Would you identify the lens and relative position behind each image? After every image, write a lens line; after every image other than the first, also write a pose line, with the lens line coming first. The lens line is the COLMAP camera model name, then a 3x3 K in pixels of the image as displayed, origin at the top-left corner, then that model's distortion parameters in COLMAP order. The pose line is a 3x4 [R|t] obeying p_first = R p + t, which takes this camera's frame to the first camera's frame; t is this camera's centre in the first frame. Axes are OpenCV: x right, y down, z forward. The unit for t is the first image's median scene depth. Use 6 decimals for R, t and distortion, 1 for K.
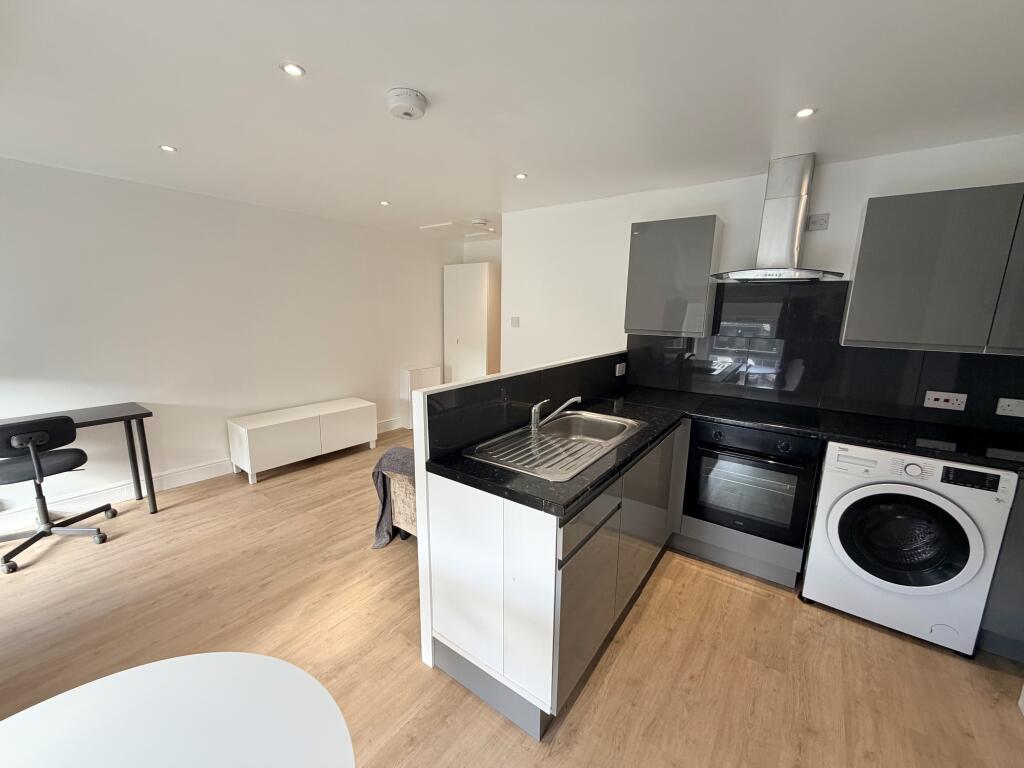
lens RADIAL K [[408.0, 0, 509.0], [0, 408.0, 385.3], [0, 0, 1]] dist [-0.001451, 0.000787]
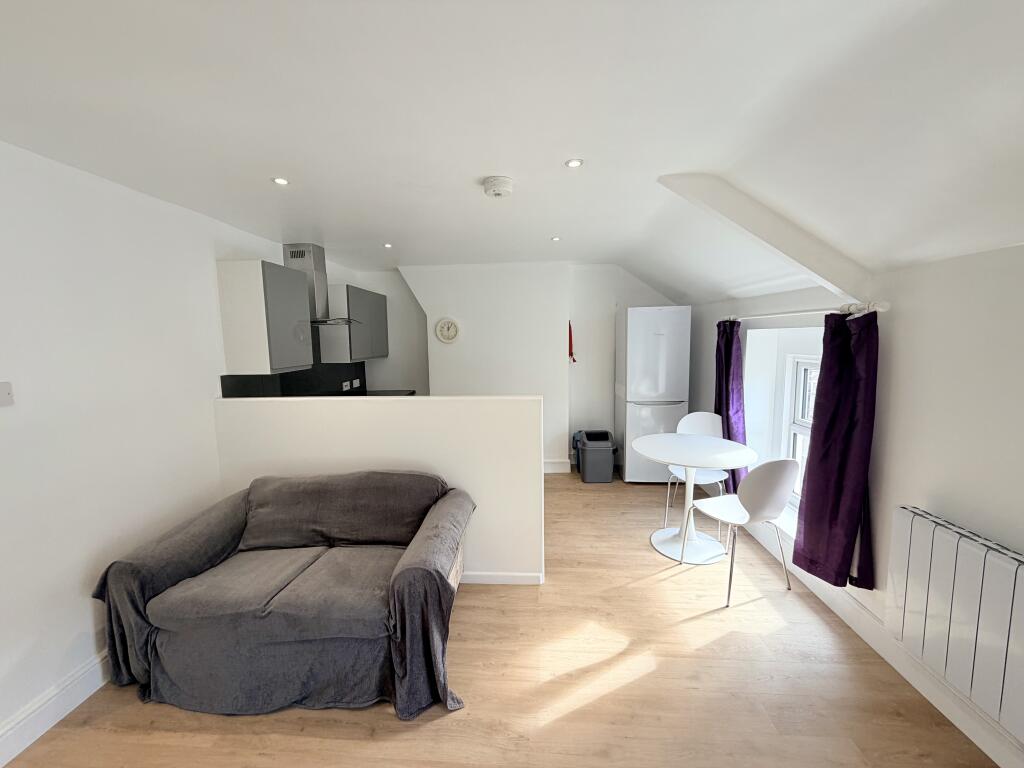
lens RADIAL K [[408.0, 0, 509.0], [0, 408.0, 385.3], [0, 0, 1]] dist [-0.001451, 0.000787]
pose [[-0.553103, -0.105483, 0.826408, -1.188029], [0.167200, 0.957715, 0.234148, -0.343945], [-0.816163, 0.267684, -0.512078, 1.542984]]
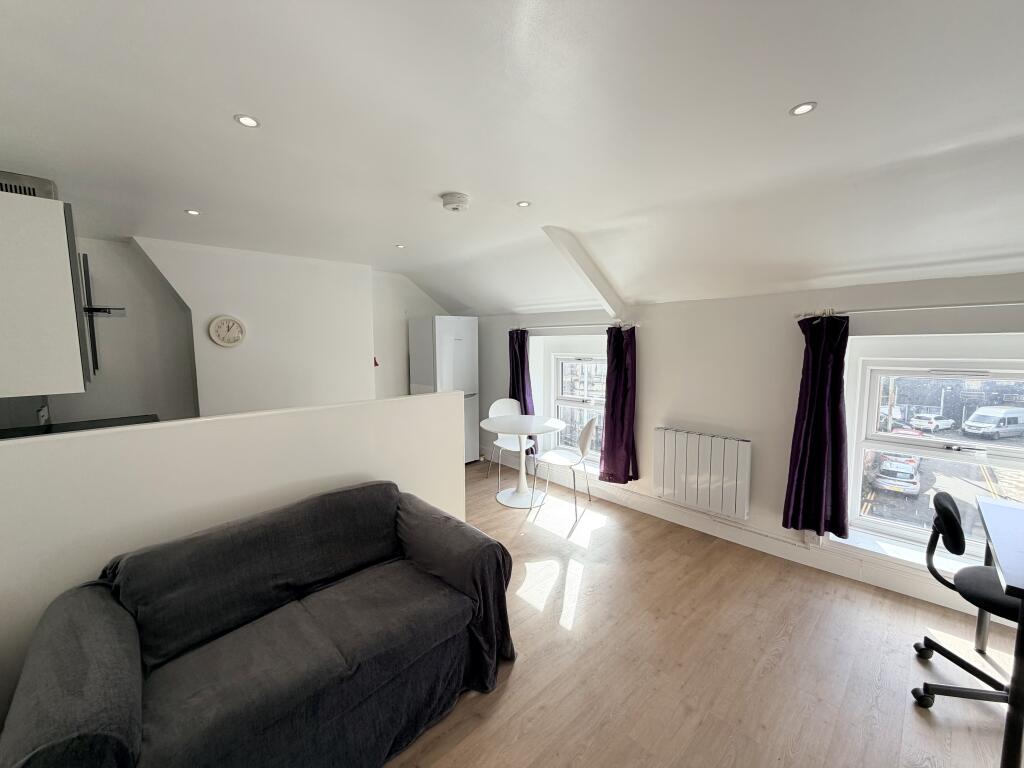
lens RADIAL K [[405.8, 0, 512.0], [0, 405.8, 384.0], [0, 0, 1]] dist [0.000259, 0.000211]
pose [[-0.987253, -0.026103, 0.157003, -0.593198], [0.021525, 0.955497, 0.294214, -0.436610], [-0.157696, 0.293843, -0.942756, 2.134821]]
